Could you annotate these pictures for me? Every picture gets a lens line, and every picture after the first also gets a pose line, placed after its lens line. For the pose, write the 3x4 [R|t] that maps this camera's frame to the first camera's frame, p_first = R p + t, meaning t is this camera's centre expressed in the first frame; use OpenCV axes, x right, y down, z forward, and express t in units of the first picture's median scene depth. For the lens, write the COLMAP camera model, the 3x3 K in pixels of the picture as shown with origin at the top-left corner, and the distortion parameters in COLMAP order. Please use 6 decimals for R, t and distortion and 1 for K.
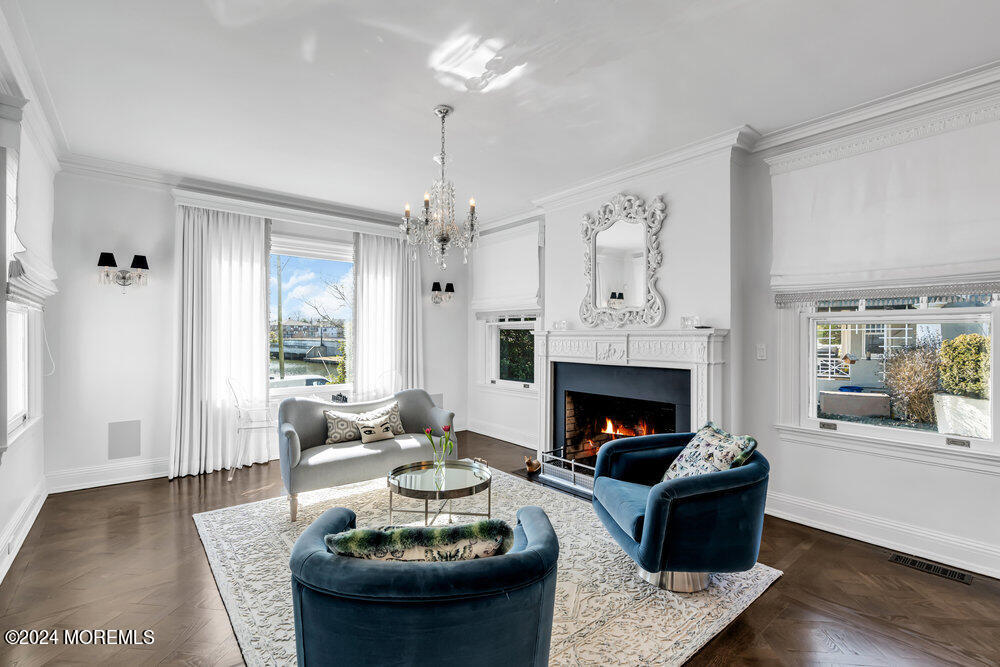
lens RADIAL K [[457.2, 0, 501.7], [0, 457.2, 333.4], [0, 0, 1]] dist [0.001614, 0.000407]
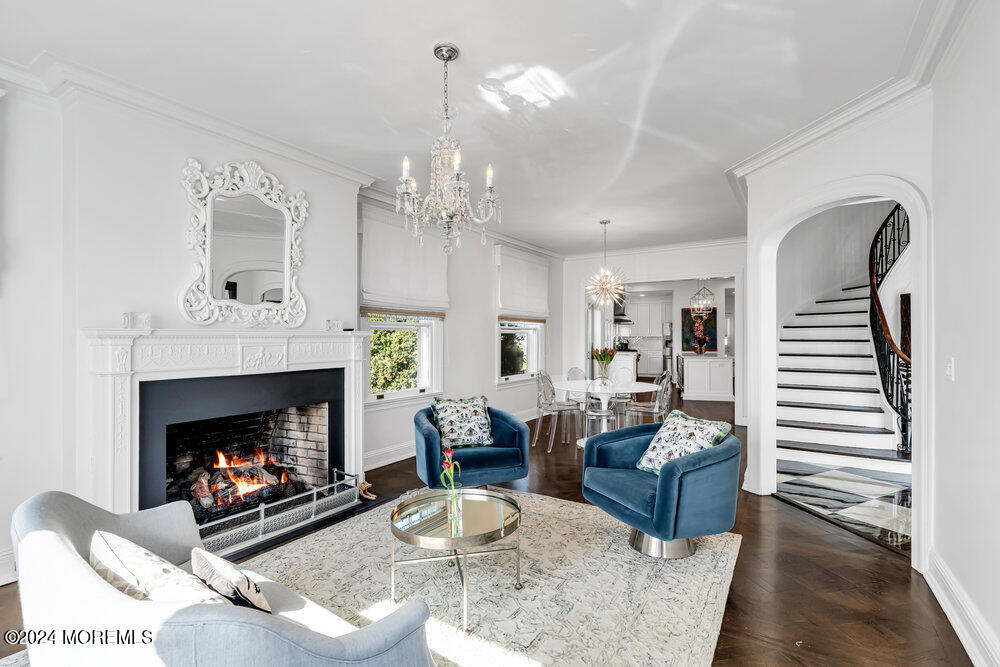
lens RADIAL K [[457.2, 0, 494.7], [0, 457.2, 335.5], [0, 0, 1]] dist [0.001614, 0.000407]
pose [[-0.308449, 0.003852, 0.951233, -0.706554], [-0.004238, 0.999976, -0.005424, 0.005435], [-0.951231, -0.005704, -0.308425, 0.918025]]
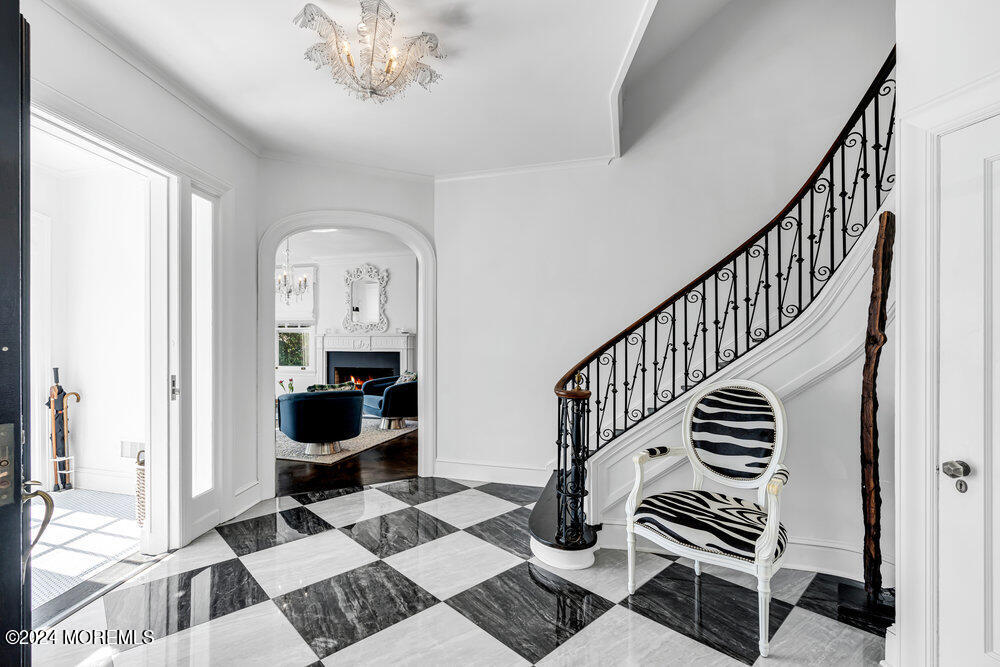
lens RADIAL K [[457.2, 0, 499.4], [0, 457.2, 336.5], [0, 0, 1]] dist [0.001614, 0.000407]
pose [[0.831098, -0.003282, 0.556116, -0.383783], [0.001028, 0.999990, 0.004367, -0.003921], [-0.556125, -0.003058, 0.831093, -1.017486]]
